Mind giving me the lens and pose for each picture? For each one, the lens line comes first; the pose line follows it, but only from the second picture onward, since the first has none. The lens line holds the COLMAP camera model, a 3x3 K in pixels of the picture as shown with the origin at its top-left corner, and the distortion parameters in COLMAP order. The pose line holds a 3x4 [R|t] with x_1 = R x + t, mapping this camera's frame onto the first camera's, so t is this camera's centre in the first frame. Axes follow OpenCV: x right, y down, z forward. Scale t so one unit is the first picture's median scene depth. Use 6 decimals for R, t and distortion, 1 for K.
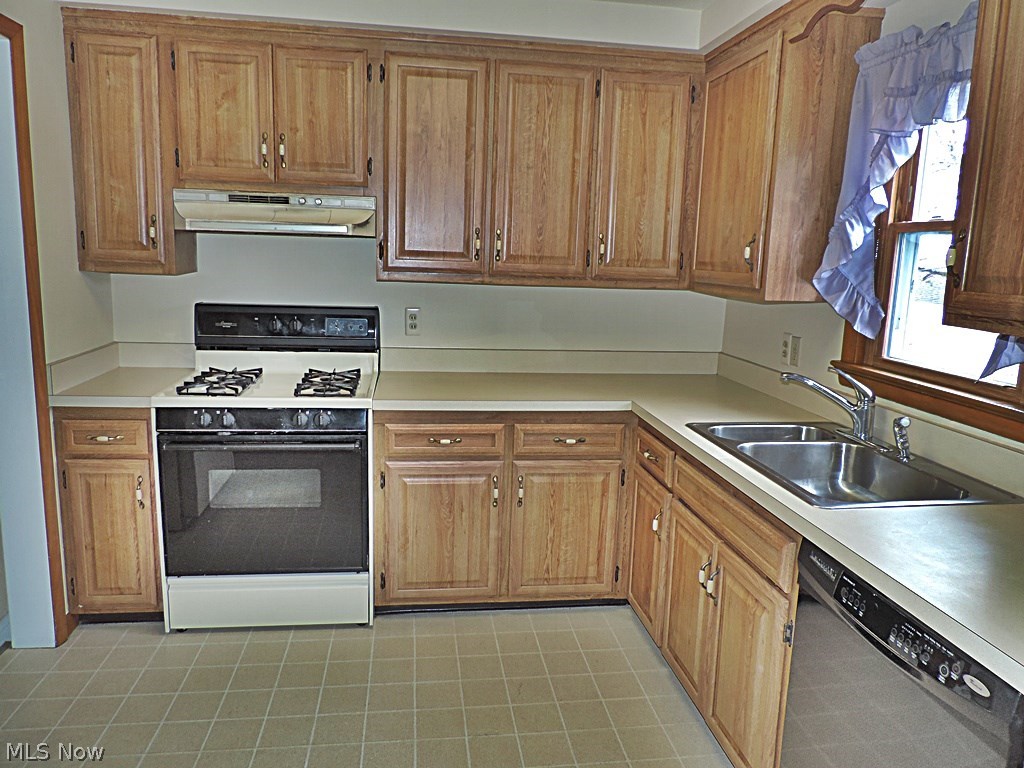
lens RADIAL K [[727.7, 0, 514.2], [0, 727.7, 389.4], [0, 0, 1]] dist [-0.022332, -0.000824]
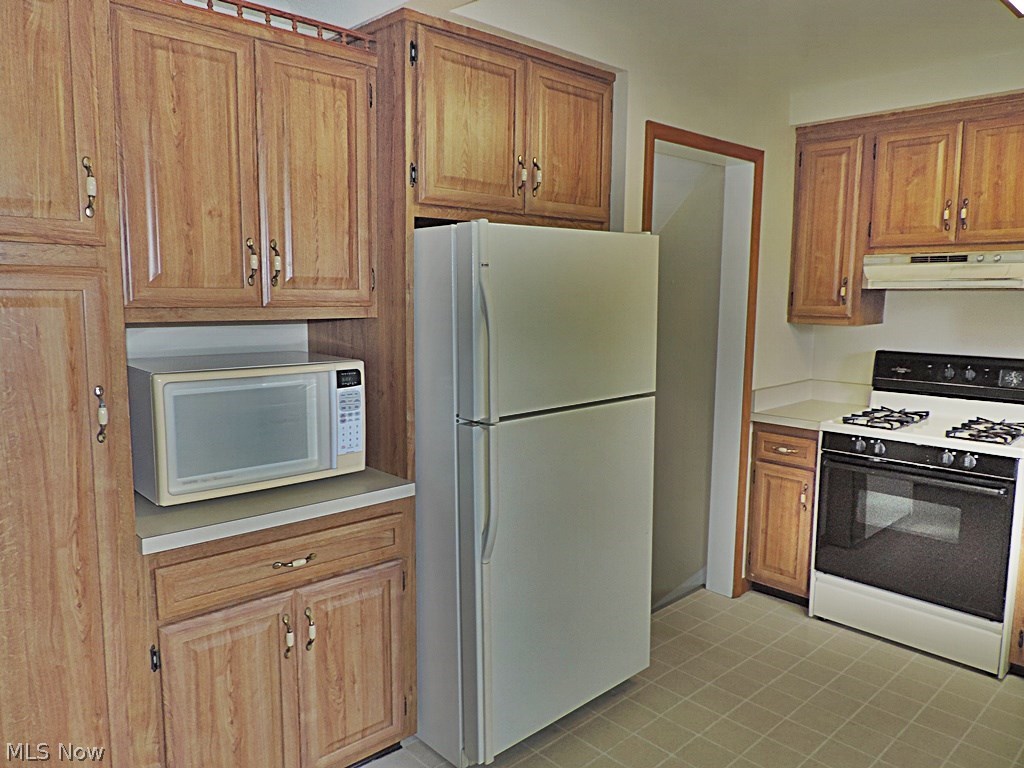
lens RADIAL K [[727.7, 0, 509.9], [0, 727.7, 390.3], [0, 0, 1]] dist [-0.022332, -0.000824]
pose [[0.567071, 0.075931, -0.820161, 0.203028], [-0.133291, 0.991077, -0.000404, 0.026341], [0.812812, 0.109549, 0.572132, -0.151806]]
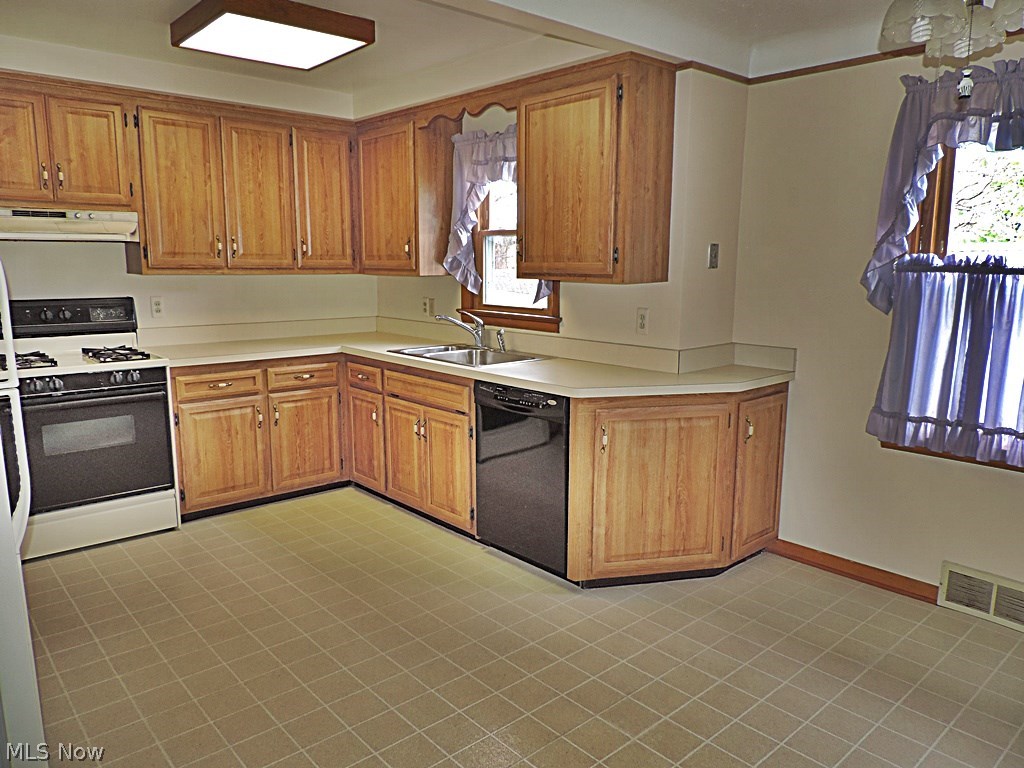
lens RADIAL K [[727.7, 0, 519.6], [0, 727.7, 390.5], [0, 0, 1]] dist [-0.022332, -0.000824]
pose [[0.827376, -0.123972, 0.547795, -0.392132], [0.122497, 0.991686, 0.039413, 0.097445], [-0.548127, 0.034494, 0.835684, -0.504705]]
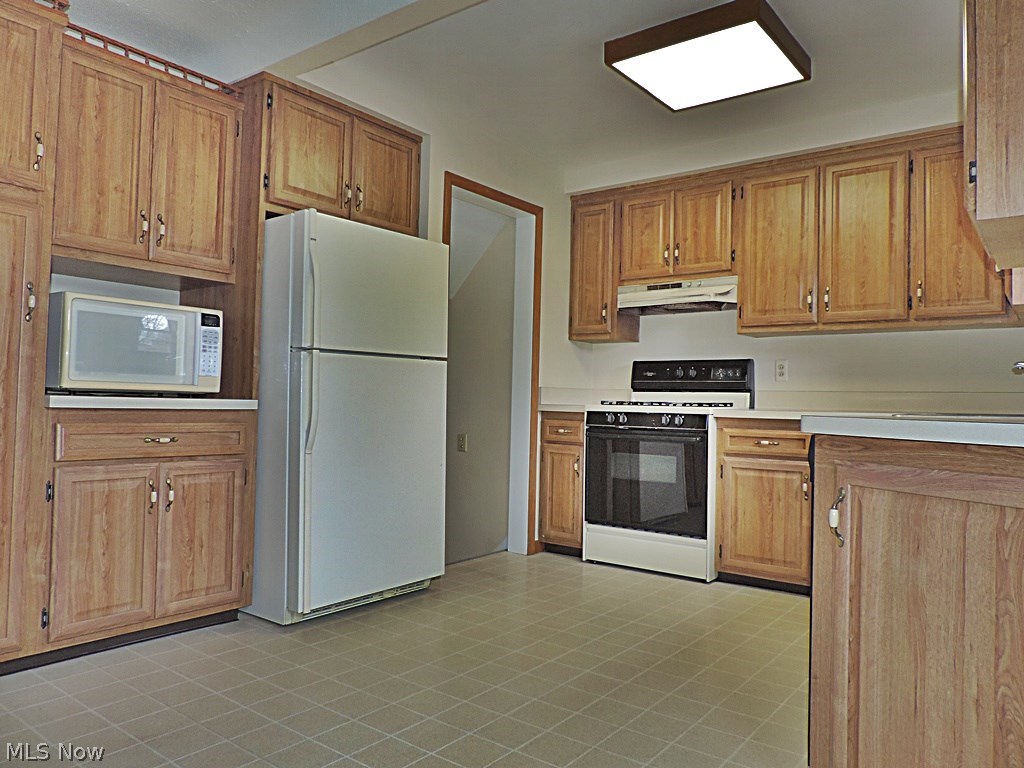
lens RADIAL K [[727.7, 0, 510.5], [0, 727.7, 391.4], [0, 0, 1]] dist [-0.022332, -0.000824]
pose [[0.697678, -0.031249, -0.715729, 0.528019], [-0.126493, 0.977979, -0.166002, 0.257363], [0.705155, 0.206351, 0.678362, -0.236780]]
